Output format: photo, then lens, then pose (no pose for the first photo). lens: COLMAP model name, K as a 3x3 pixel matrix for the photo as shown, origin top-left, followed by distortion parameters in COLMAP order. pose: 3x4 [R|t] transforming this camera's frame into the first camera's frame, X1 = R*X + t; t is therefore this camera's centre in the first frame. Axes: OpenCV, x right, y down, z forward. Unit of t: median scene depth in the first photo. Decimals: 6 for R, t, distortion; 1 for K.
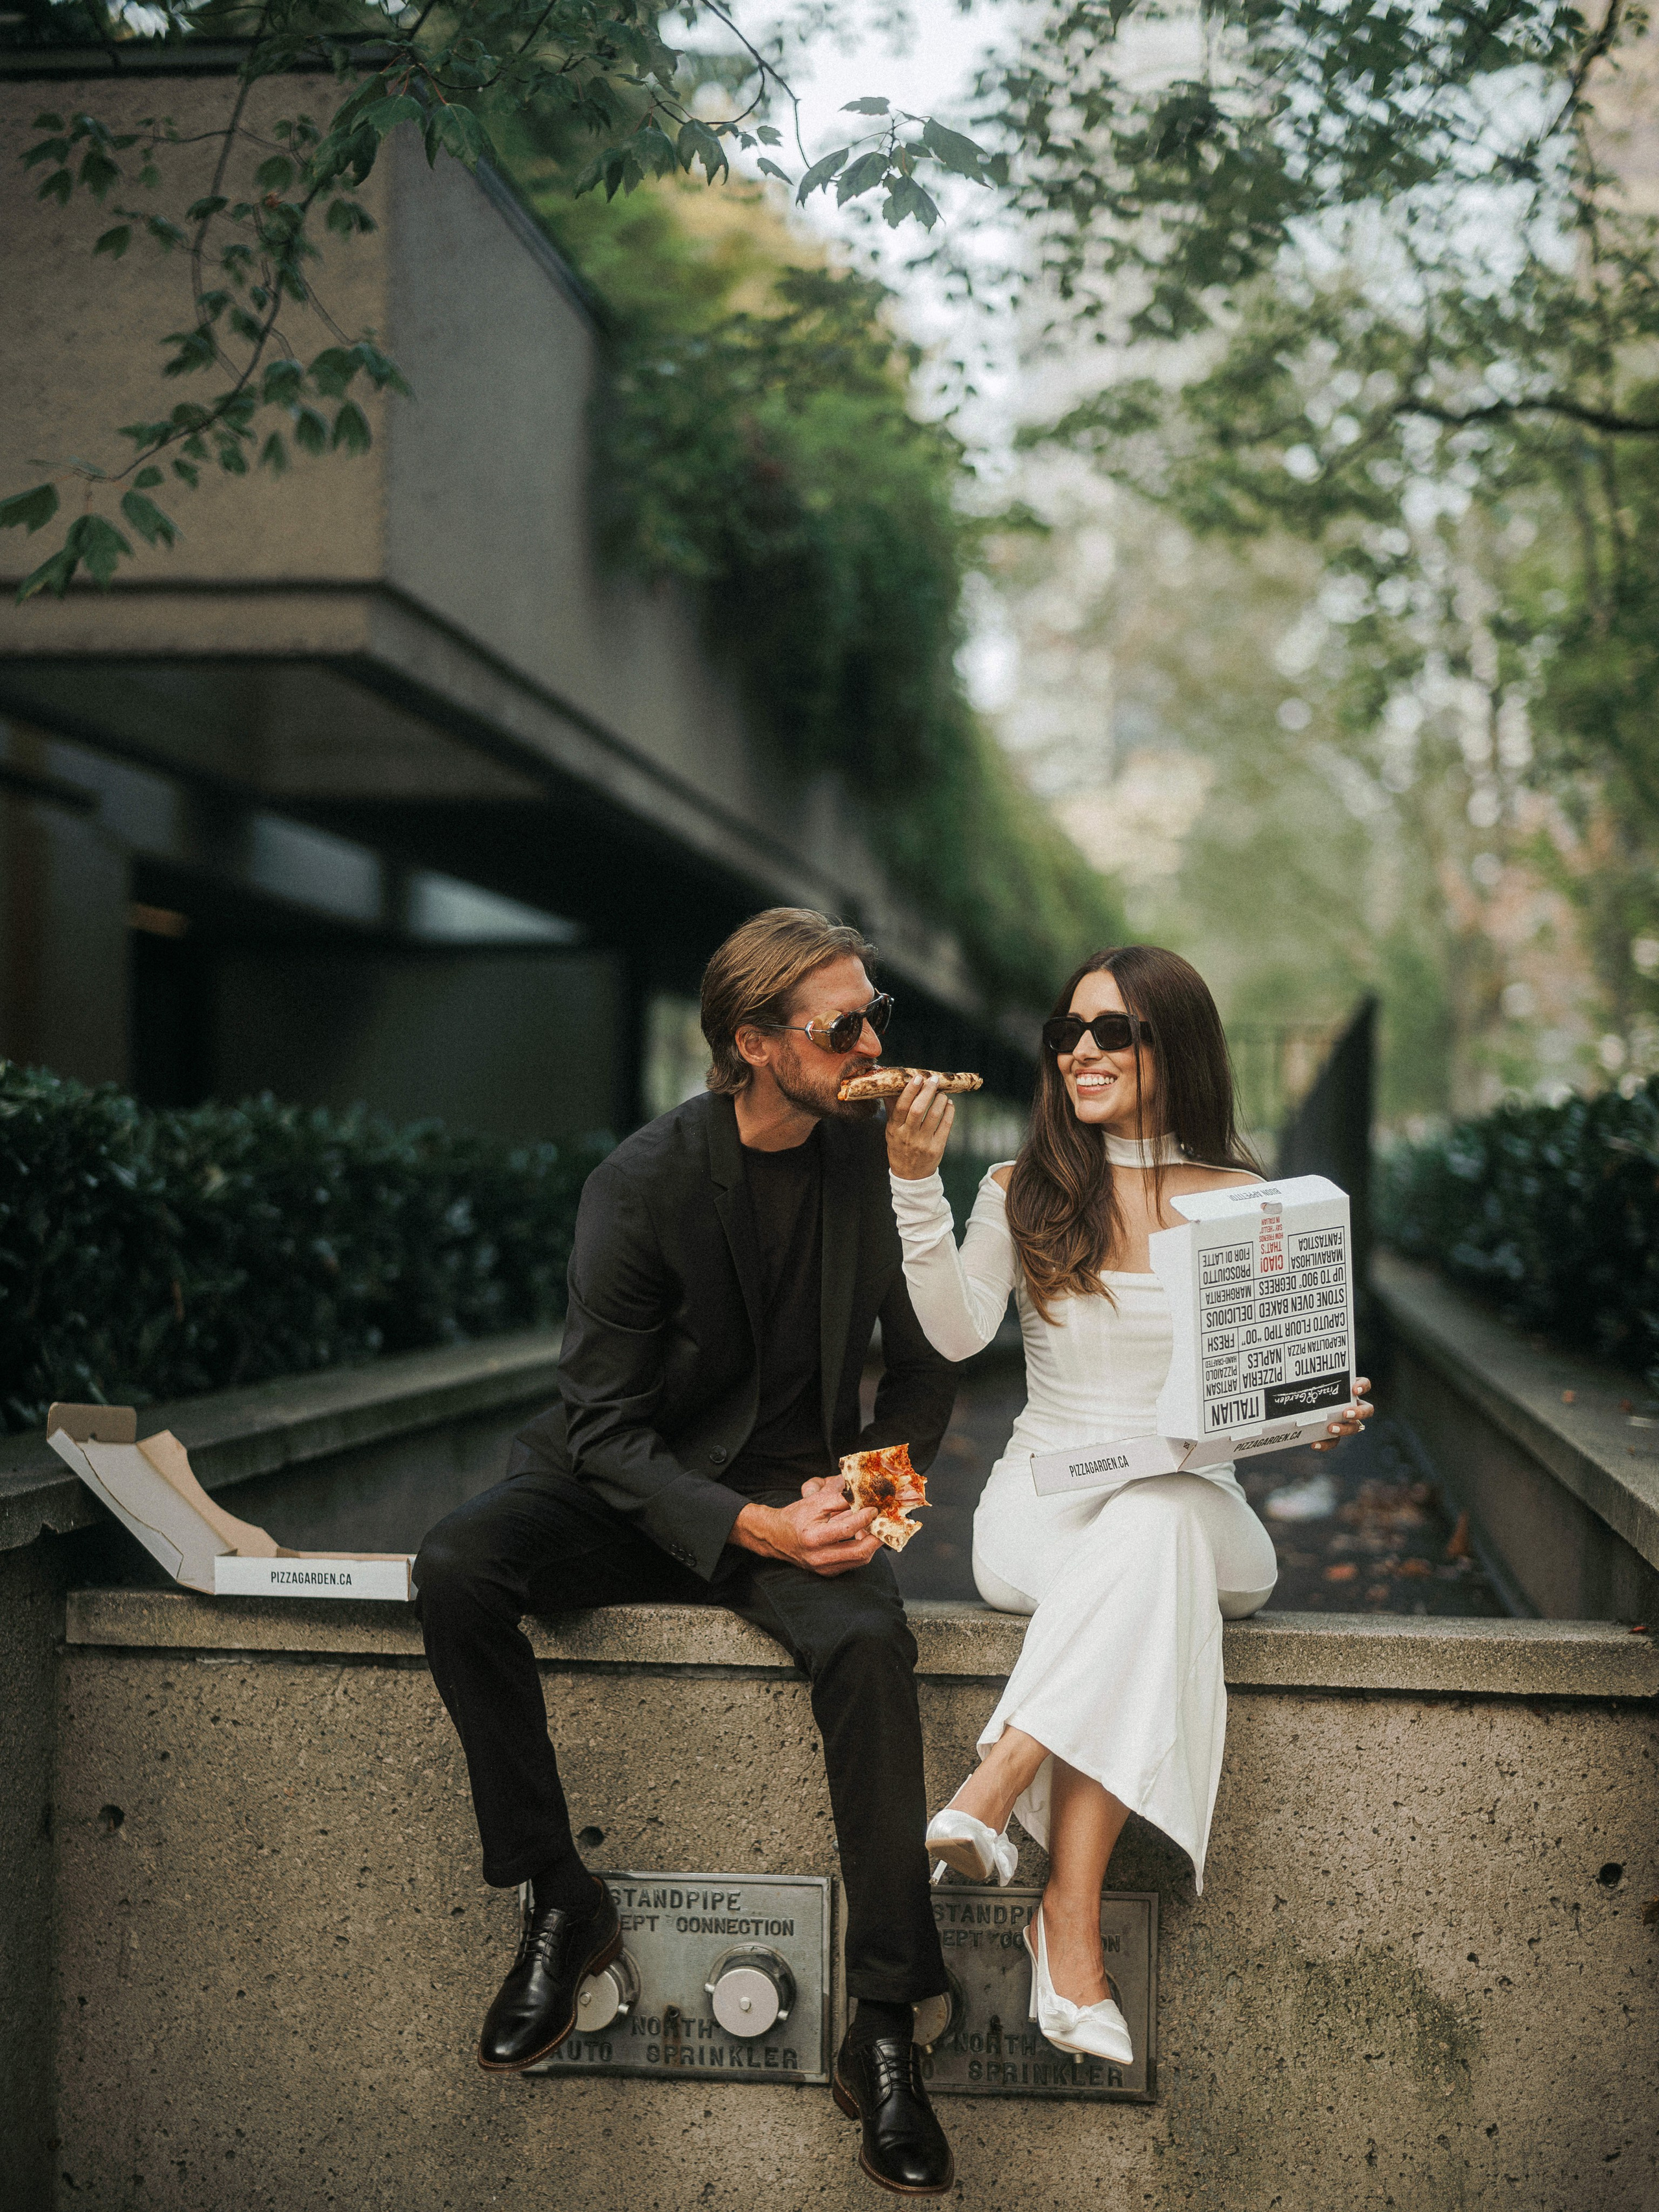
lens RADIAL K [[2993.8, 0, 829.5], [0, 2993.8, 1106.0], [0, 0, 1]] dist [-0.122648, -0.069752]
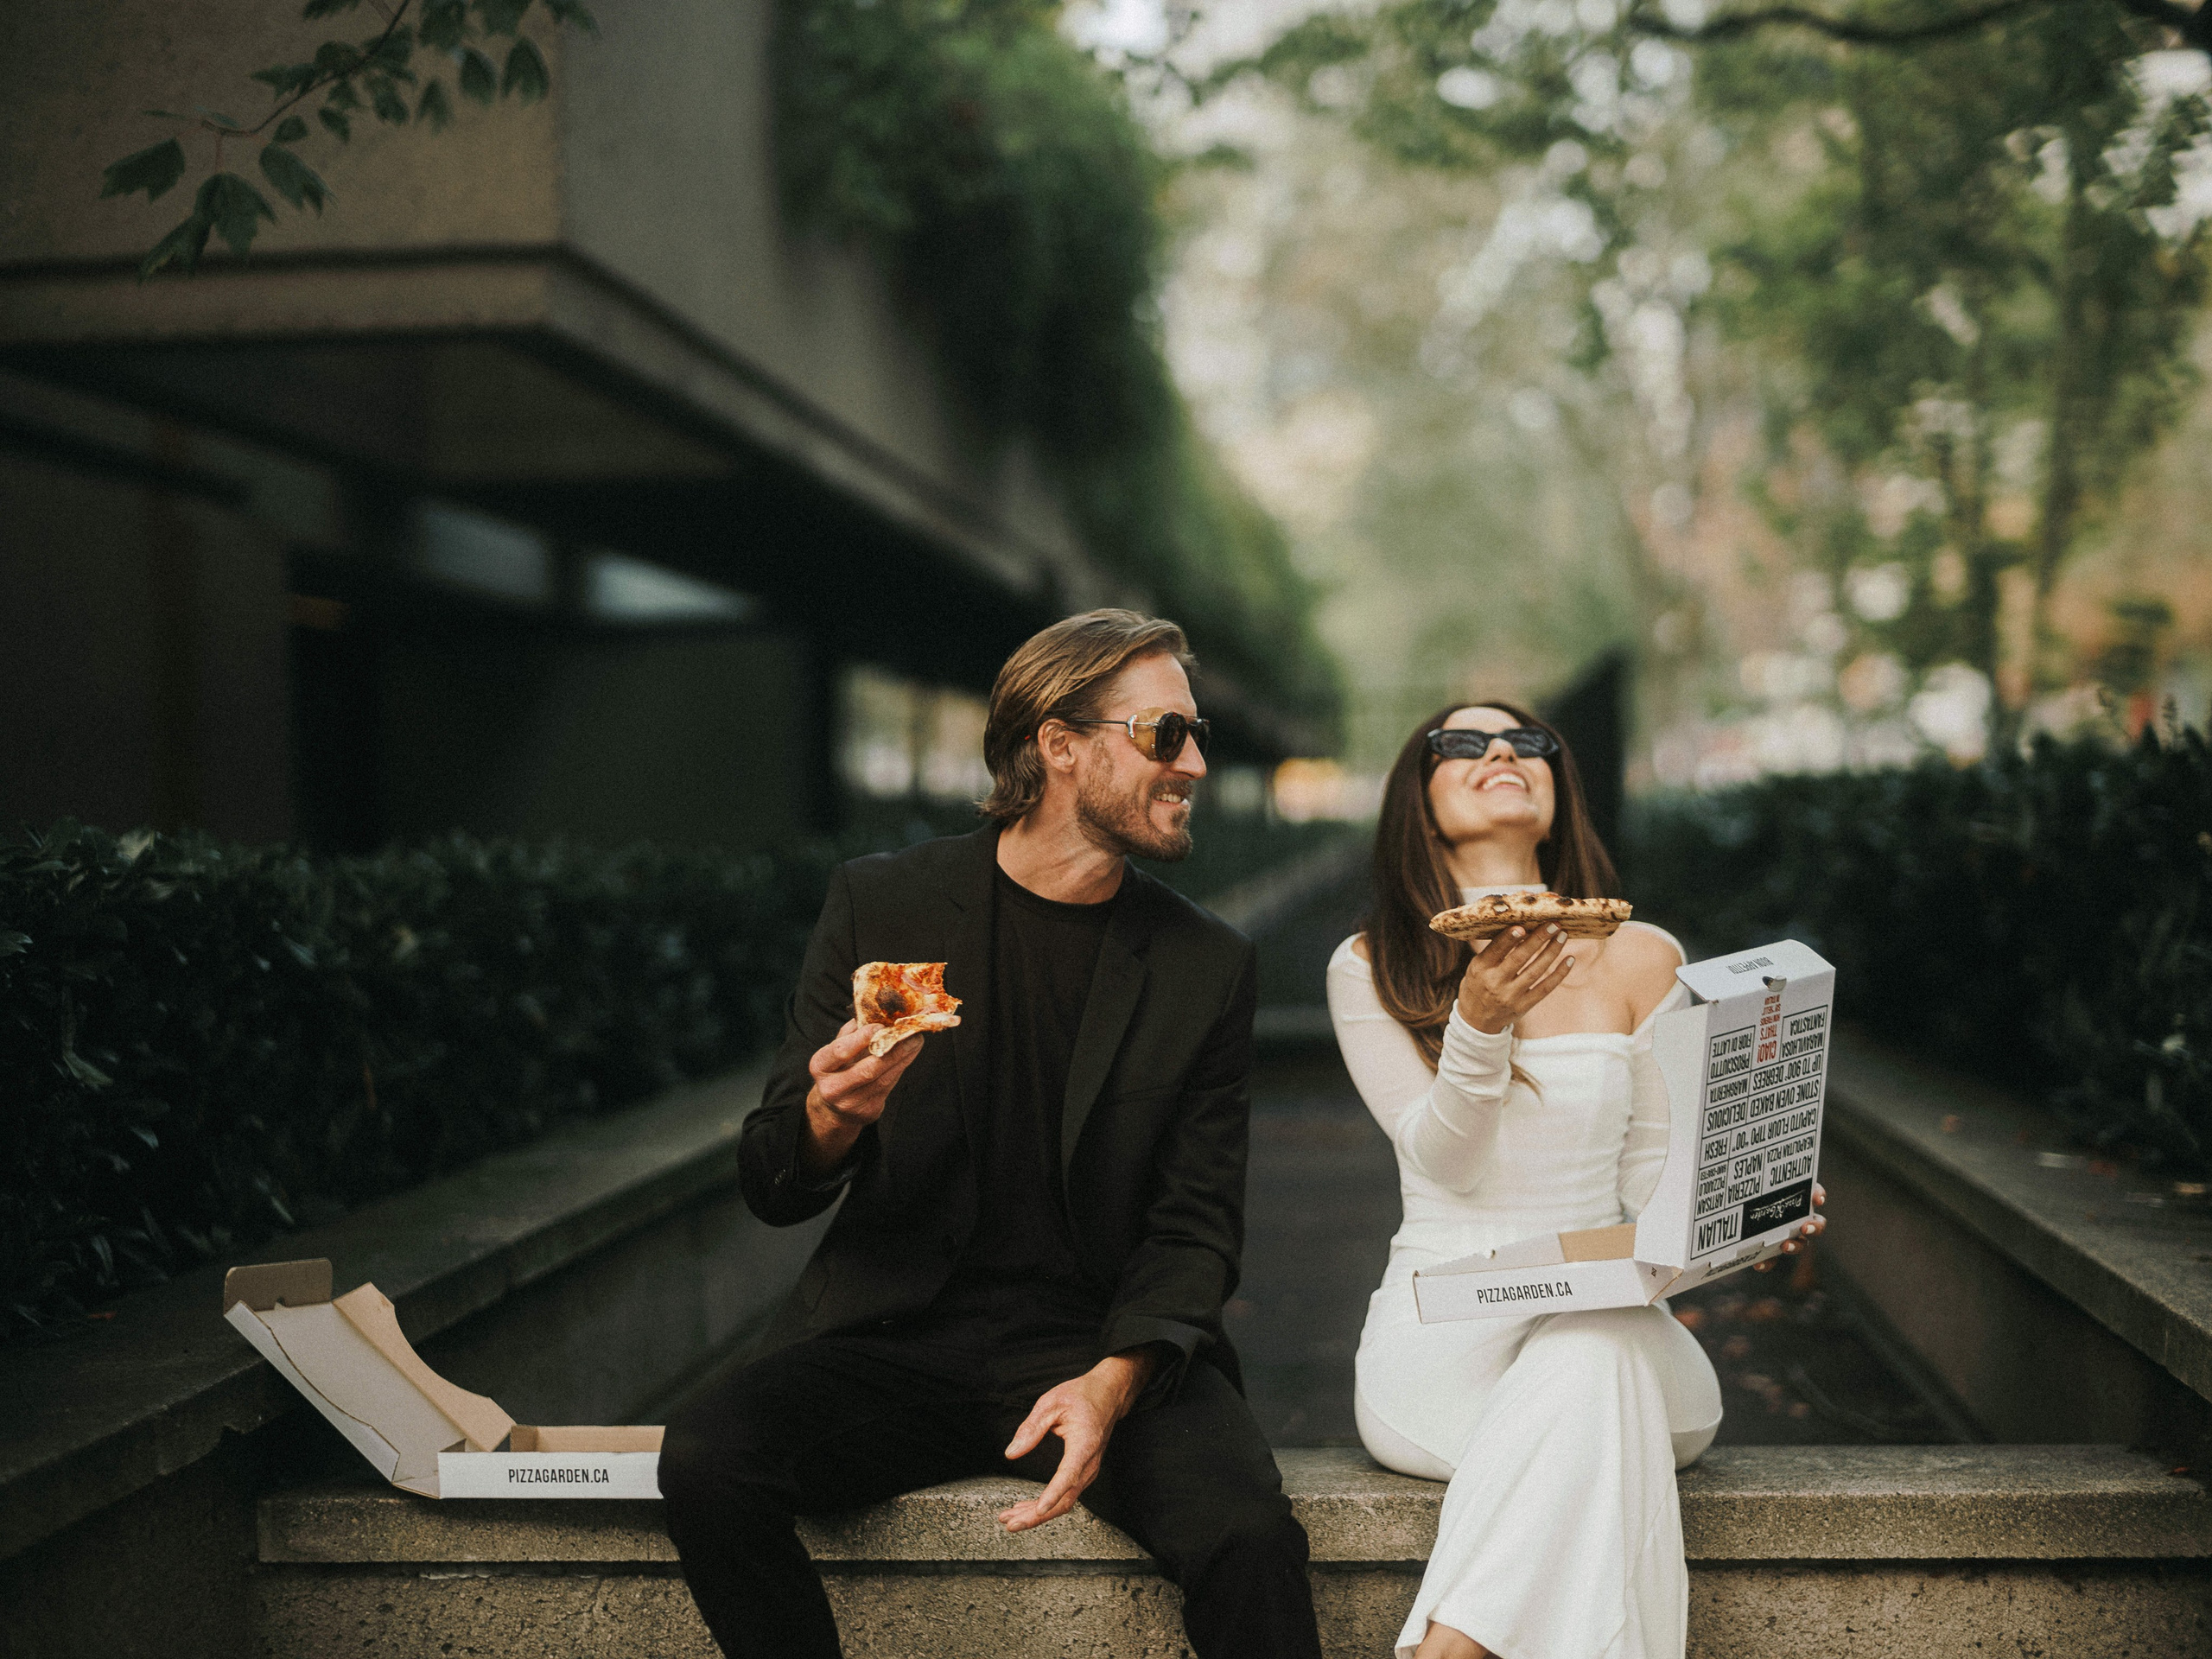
lens RADIAL K [[3065.4, 0, 1106.0], [0, 3065.4, 829.5], [0, 0, 1]] dist [-0.115849, 0.019886]
pose [[0.998861, -0.038021, 0.028818, -0.038644], [0.037435, 0.999087, 0.020603, -0.027044], [-0.029575, -0.019501, 0.999372, 0.154913]]
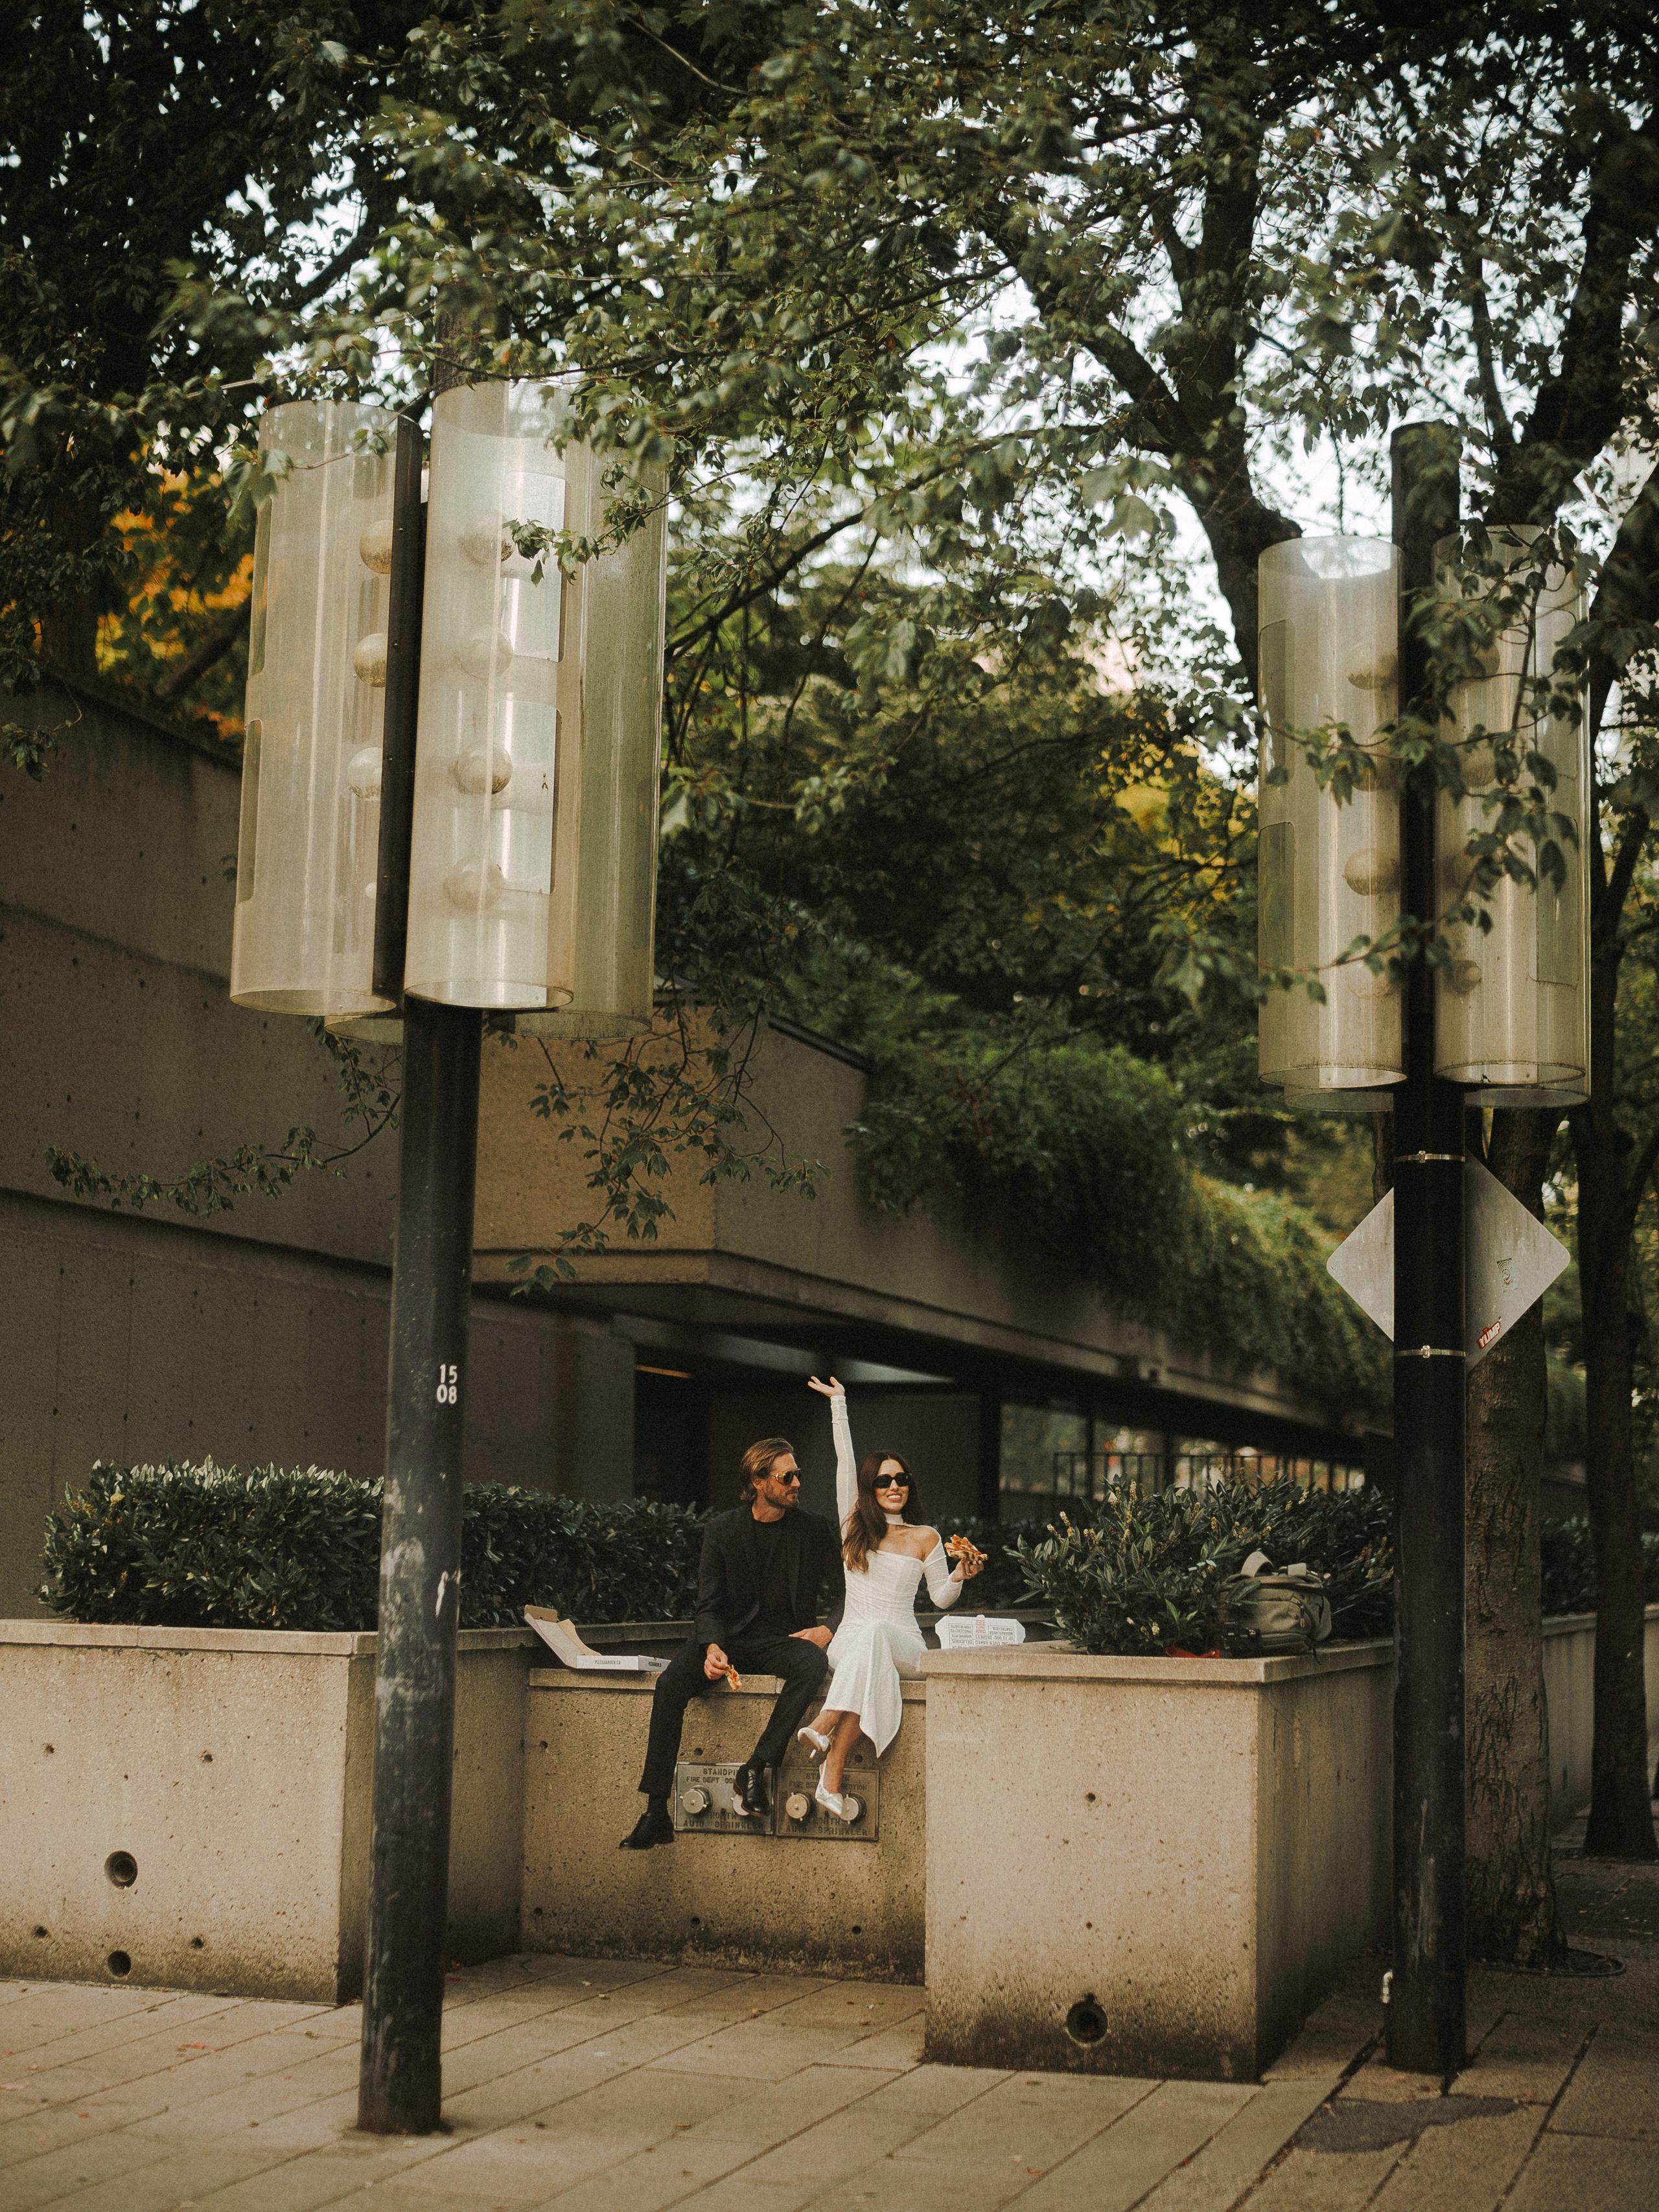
lens RADIAL K [[2993.8, 0, 829.5], [0, 2993.8, 1106.0], [0, 0, 1]] dist [-0.122648, -0.069752]
pose [[0.978977, -0.033825, -0.201149, 0.619739], [0.008779, 0.992228, -0.124122, -0.021938], [0.203784, 0.119747, 0.971665, -1.803091]]
